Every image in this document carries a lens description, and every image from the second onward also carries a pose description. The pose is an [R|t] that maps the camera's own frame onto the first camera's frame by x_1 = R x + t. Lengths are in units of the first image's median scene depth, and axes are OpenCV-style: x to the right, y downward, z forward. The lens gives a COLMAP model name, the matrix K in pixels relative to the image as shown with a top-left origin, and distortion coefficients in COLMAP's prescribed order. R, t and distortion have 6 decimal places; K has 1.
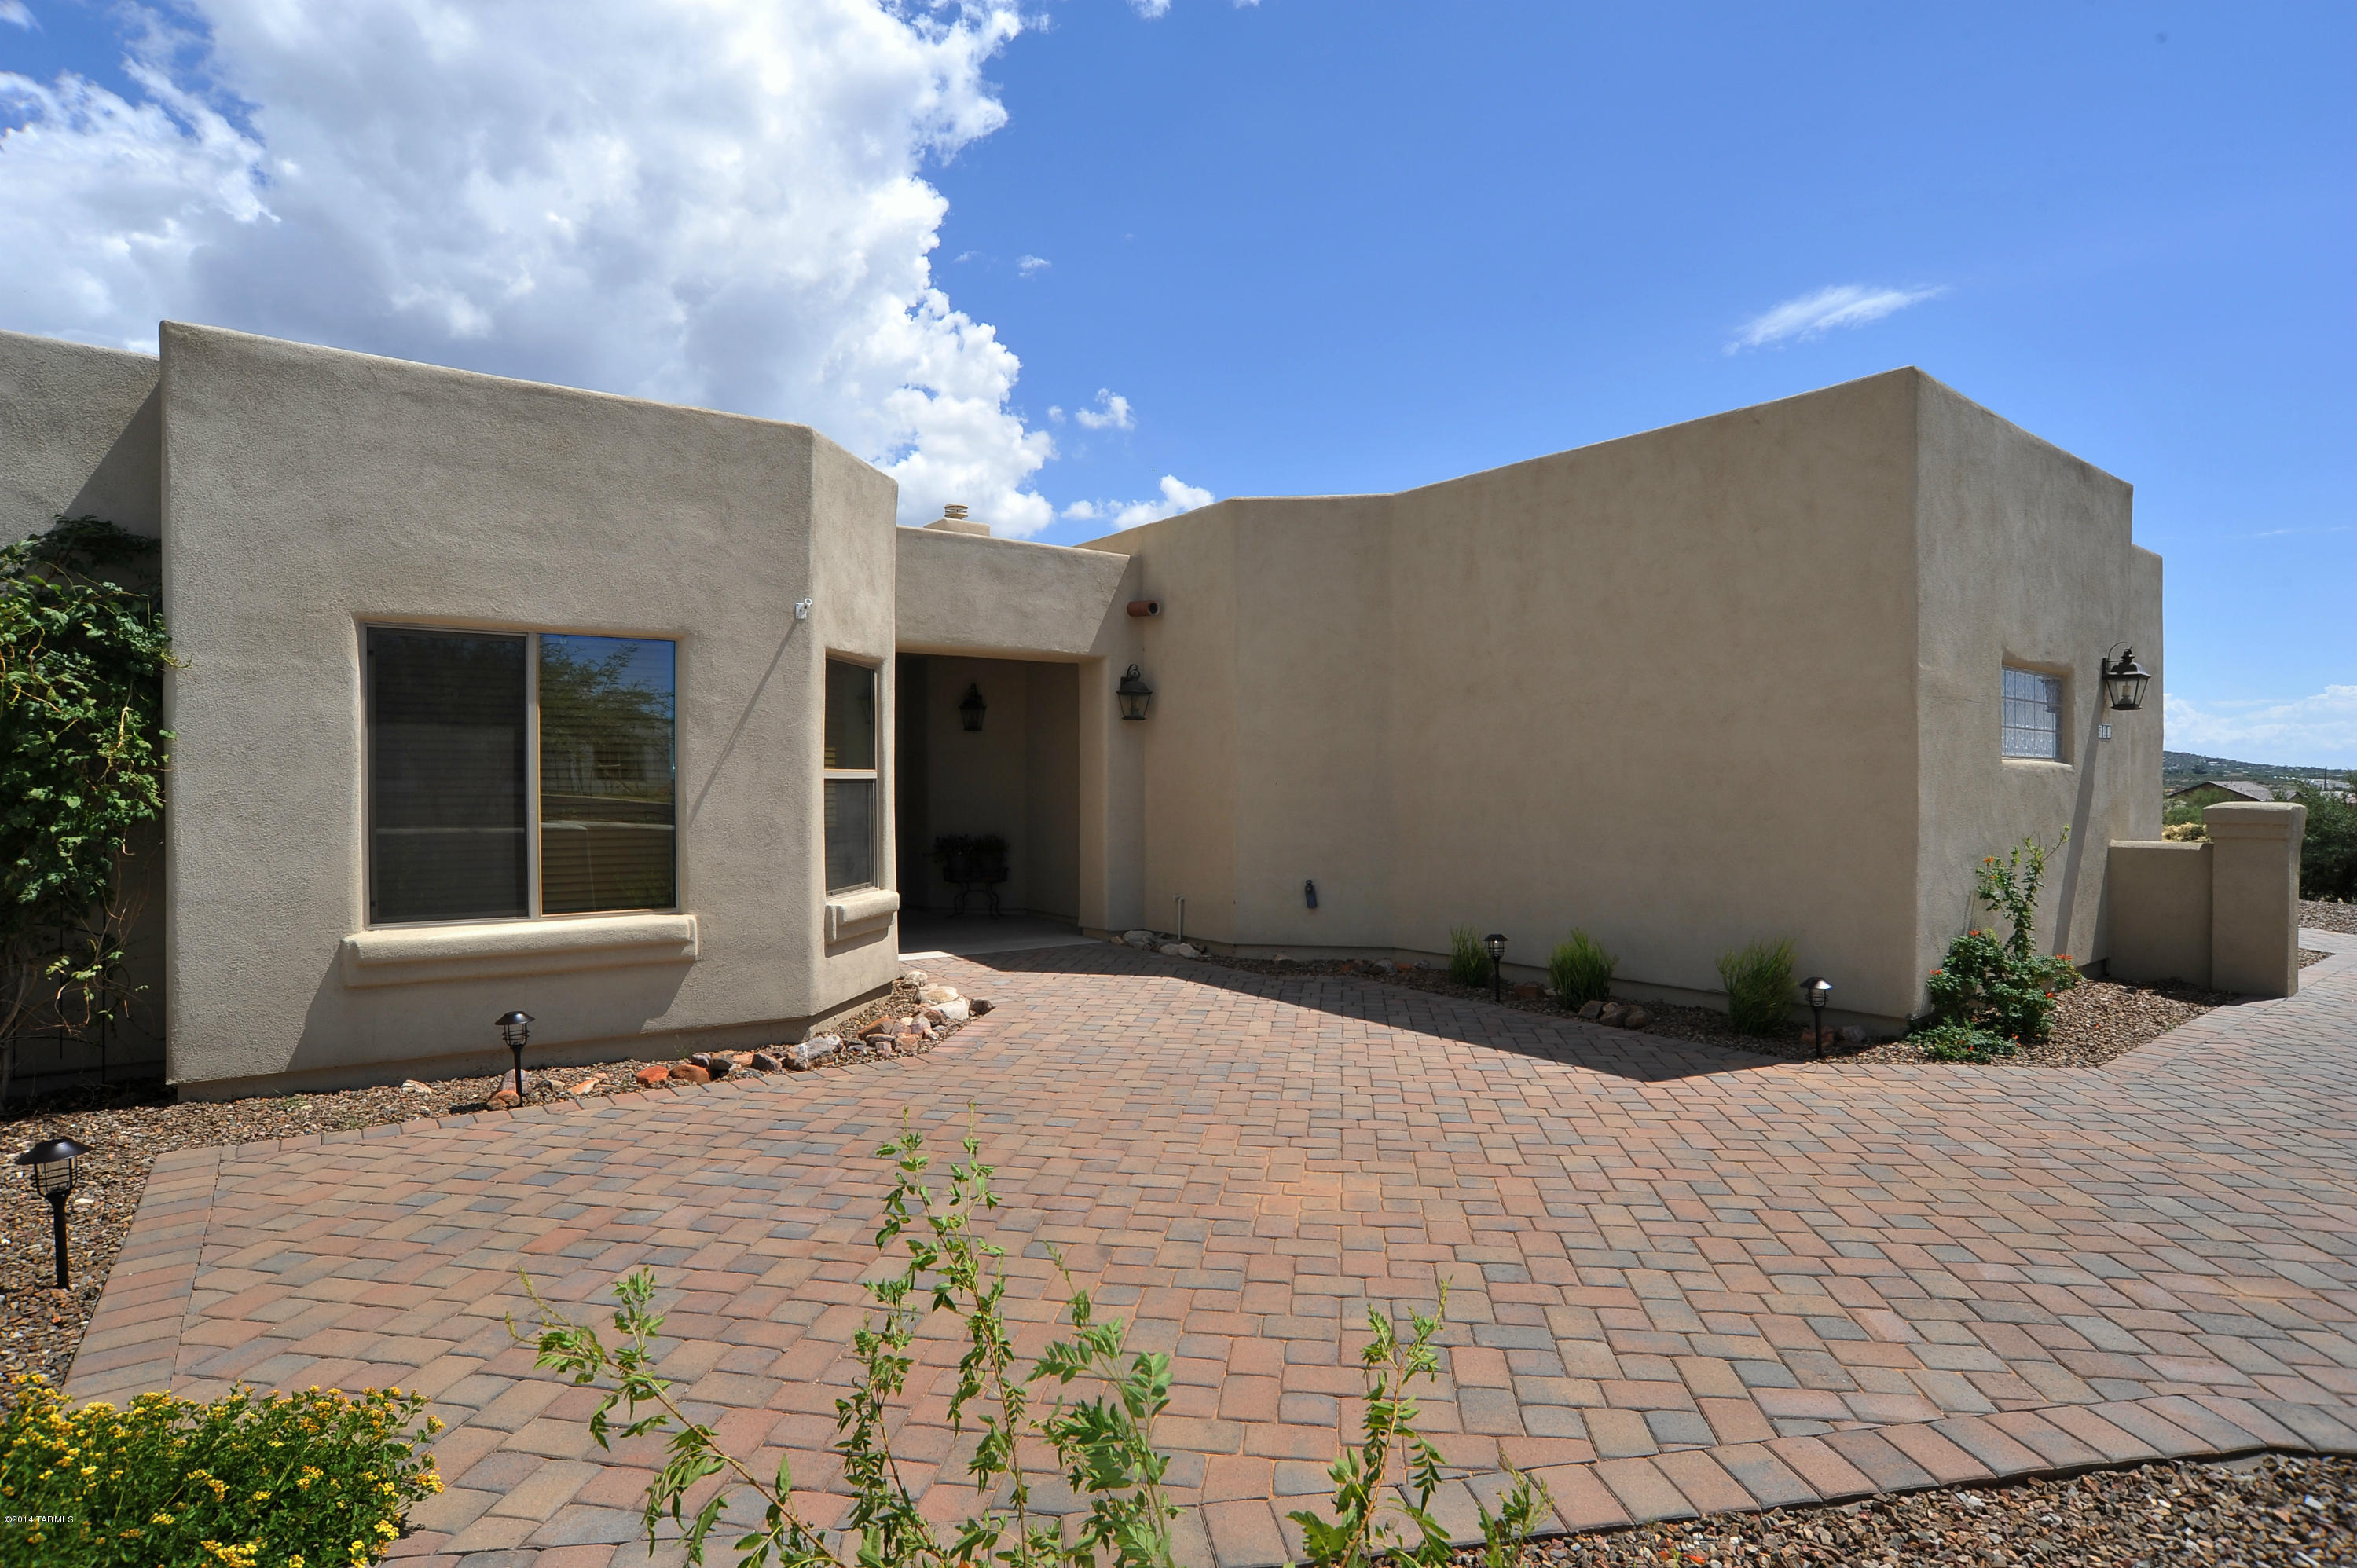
lens RADIAL K [[1187.3, 0, 1170.3], [0, 1187.3, 794.1], [0, 0, 1]] dist [-0.092744, 0.041380]
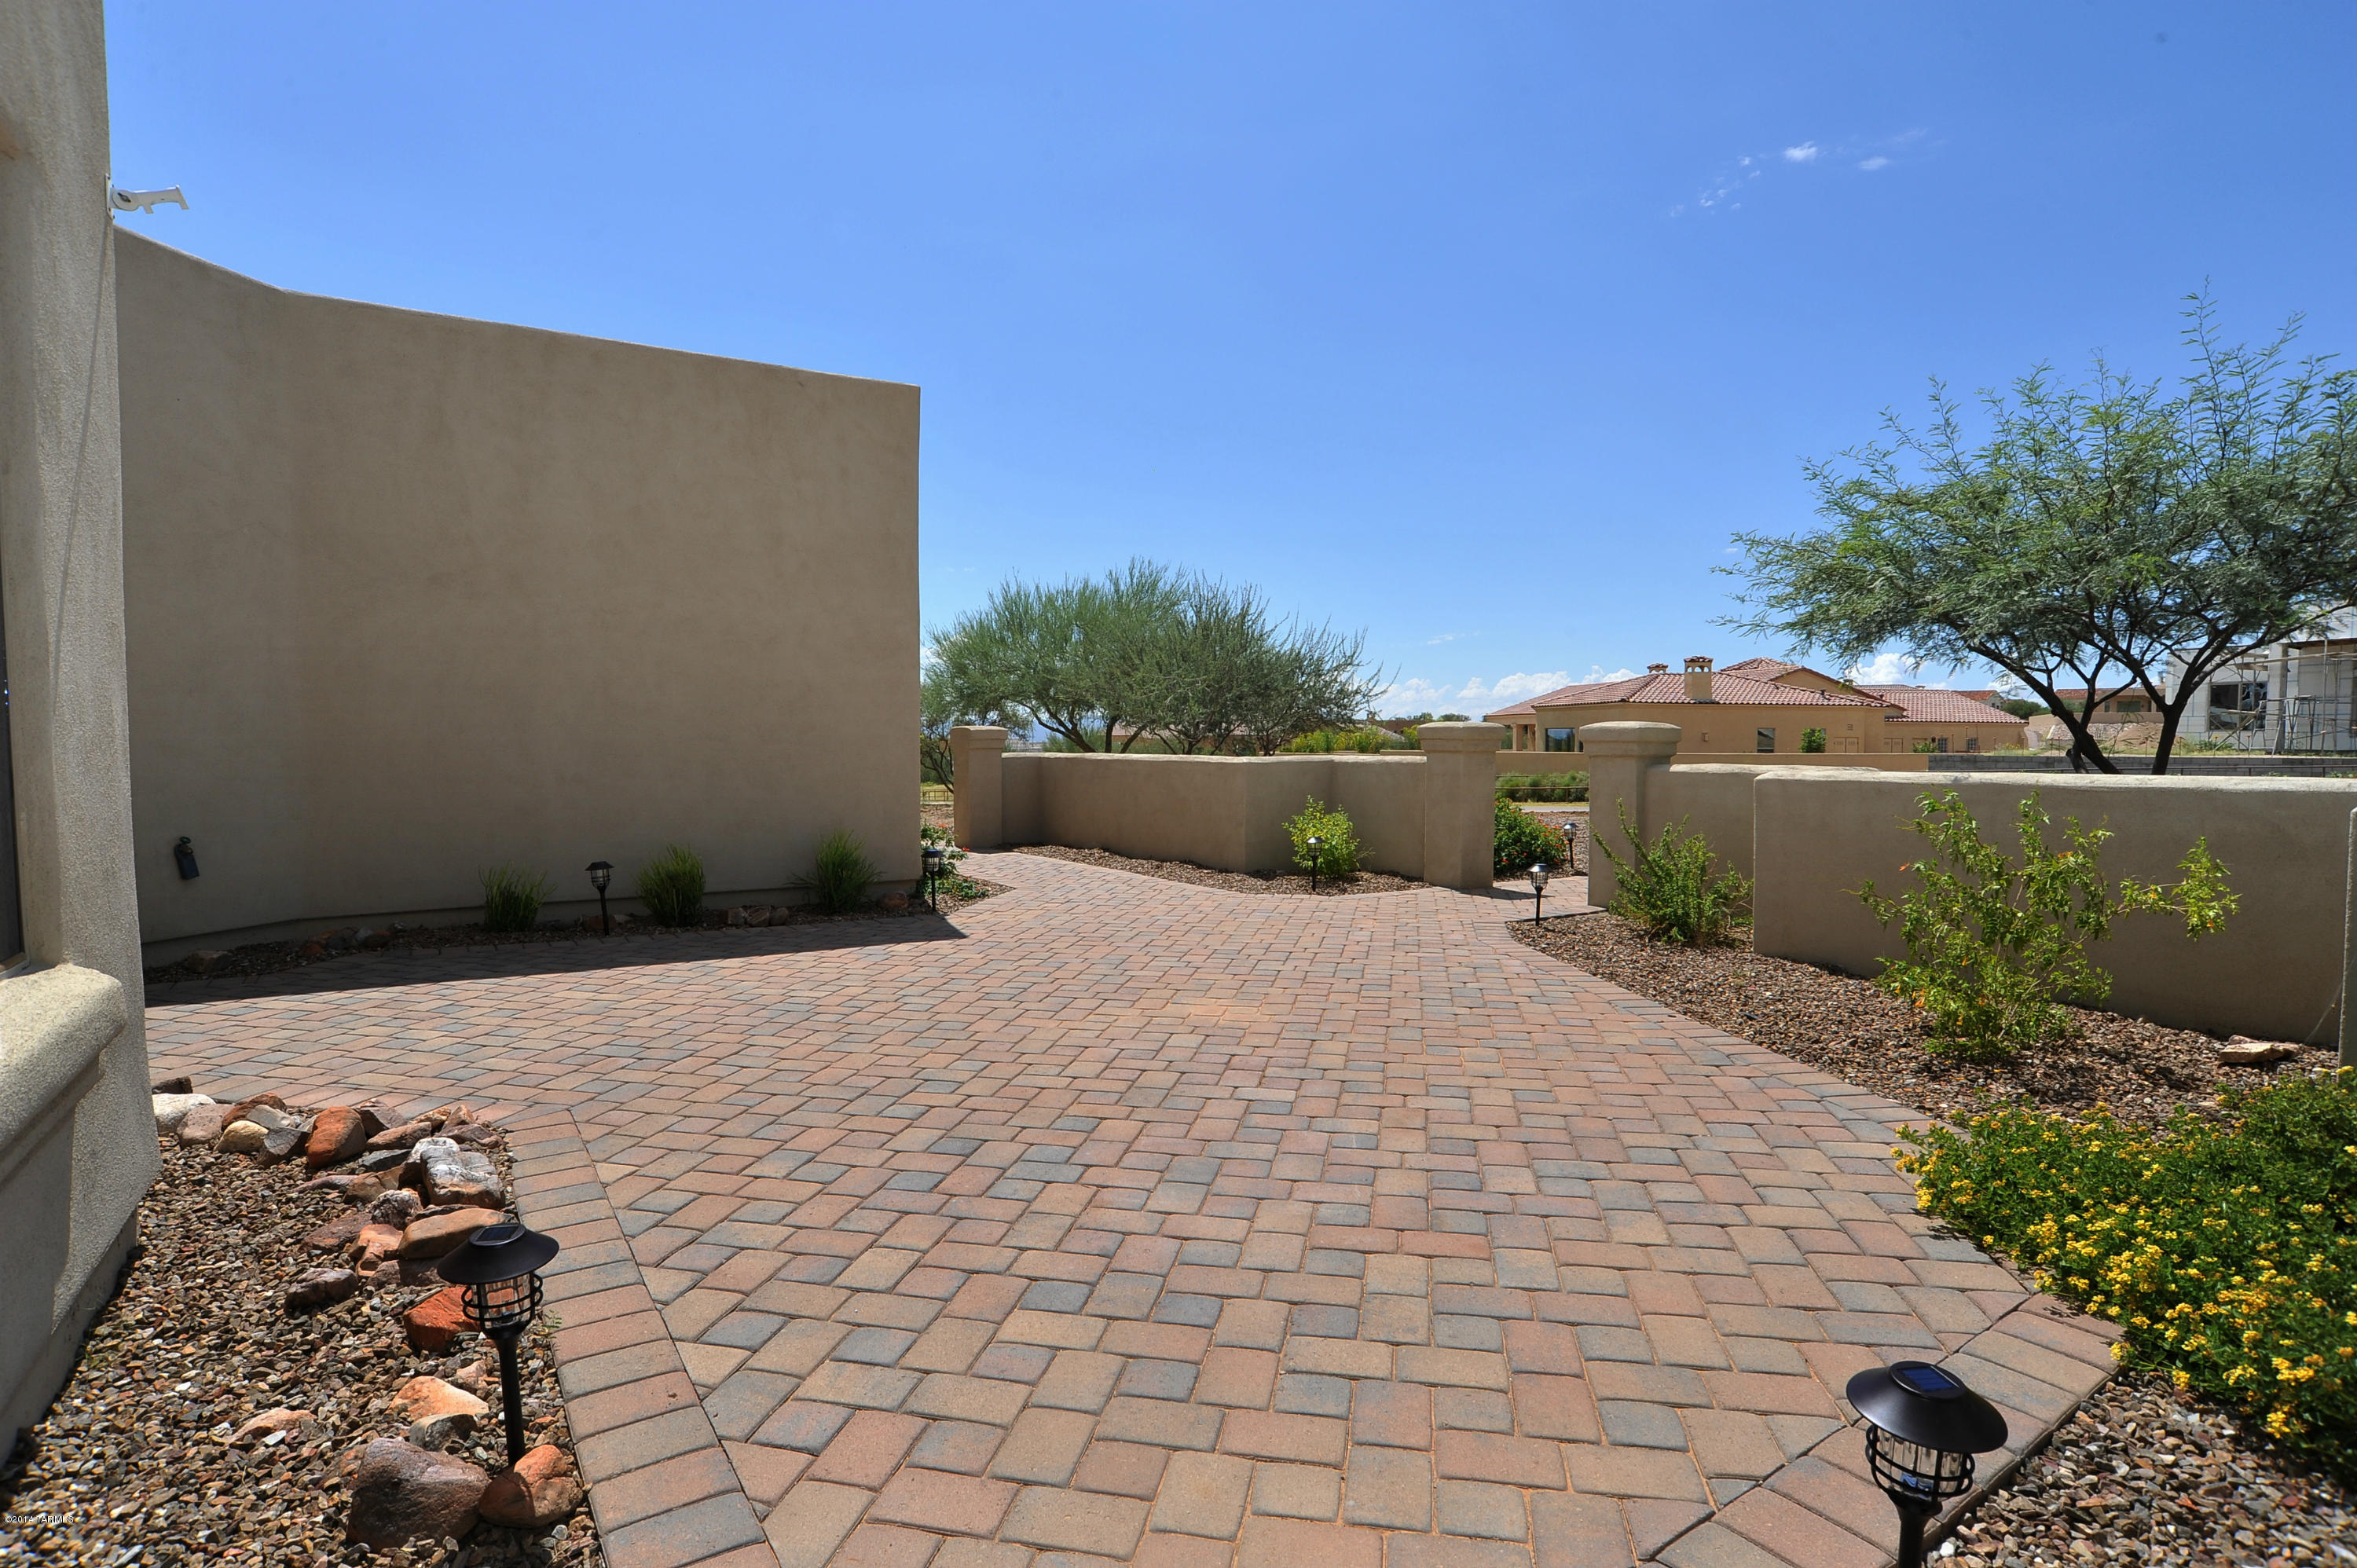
lens RADIAL K [[1187.3, 0, 1170.3], [0, 1187.3, 794.1], [0, 0, 1]] dist [-0.092744, 0.041380]
pose [[0.063719, -0.045116, 0.996948, -0.636433], [0.008960, 0.998963, 0.044634, 0.035163], [-0.997928, 0.006089, 0.064057, 0.563906]]
